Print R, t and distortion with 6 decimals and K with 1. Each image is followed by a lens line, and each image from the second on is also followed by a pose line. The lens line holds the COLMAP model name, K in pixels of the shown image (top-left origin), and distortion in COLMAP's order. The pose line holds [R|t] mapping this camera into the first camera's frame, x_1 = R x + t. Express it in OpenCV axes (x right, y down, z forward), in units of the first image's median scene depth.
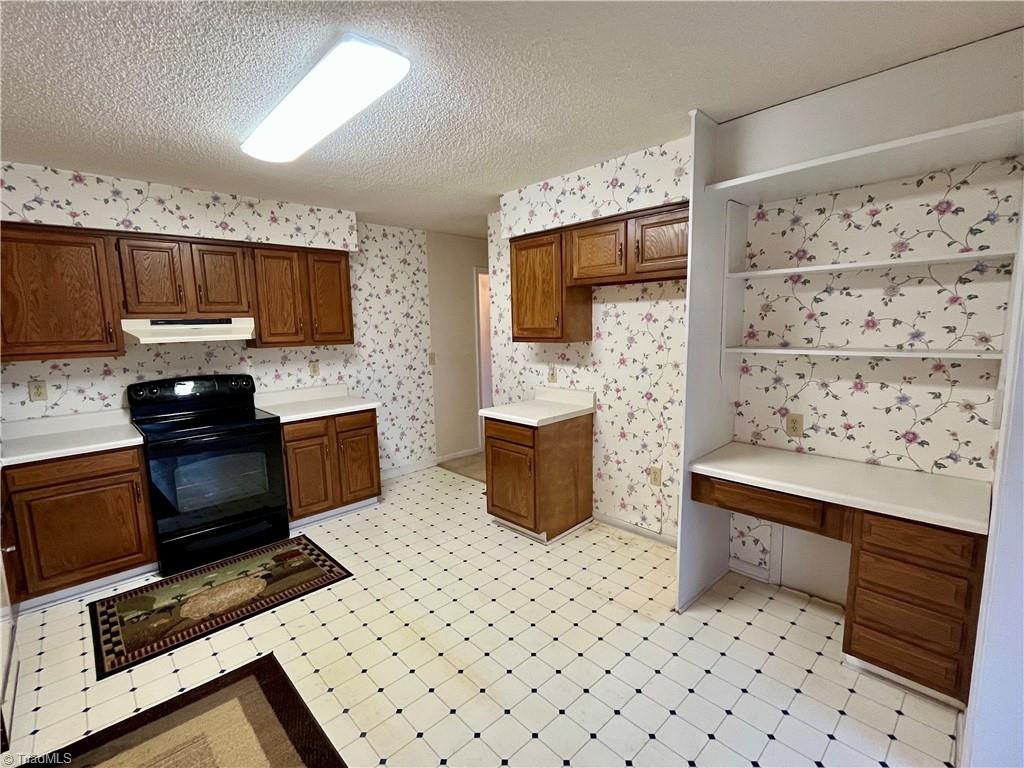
lens RADIAL K [[469.8, 0, 512.3], [0, 469.8, 387.7], [0, 0, 1]] dist [-0.001979, -0.000995]
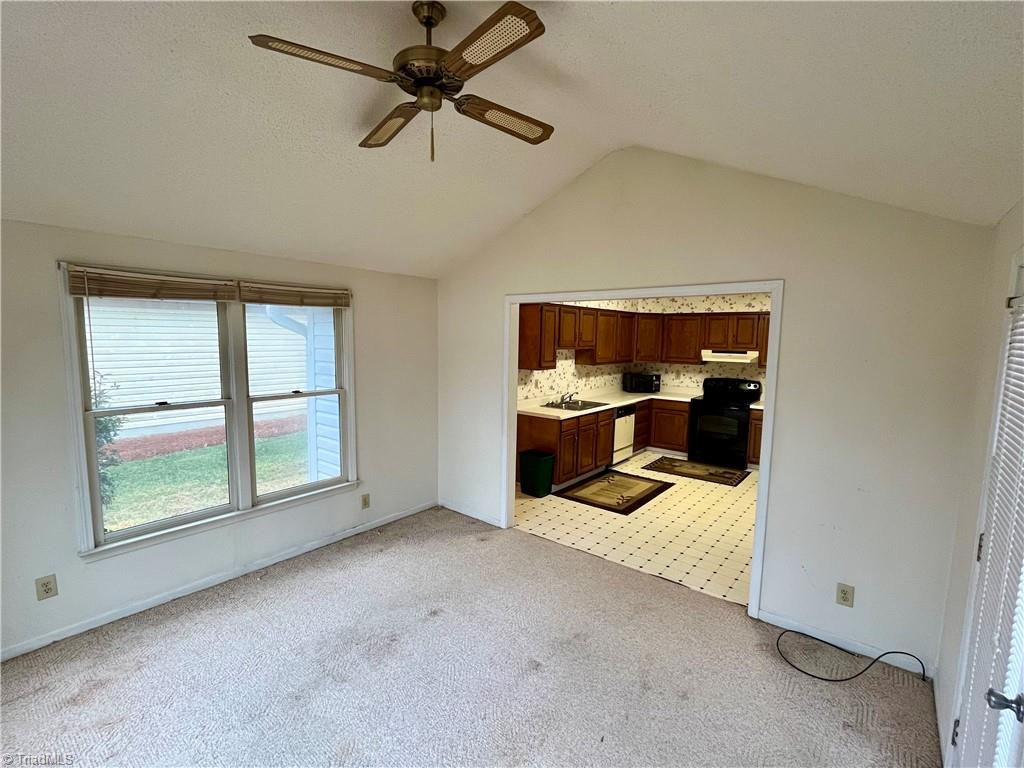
lens RADIAL K [[469.8, 0, 512.3], [0, 469.8, 387.7], [0, 0, 1]] dist [-0.001979, -0.000995]
pose [[0.127920, 0.136057, -0.982408, 1.348209], [-0.160428, 0.980339, 0.114881, -0.075380], [0.978723, 0.142910, 0.147232, -0.240967]]
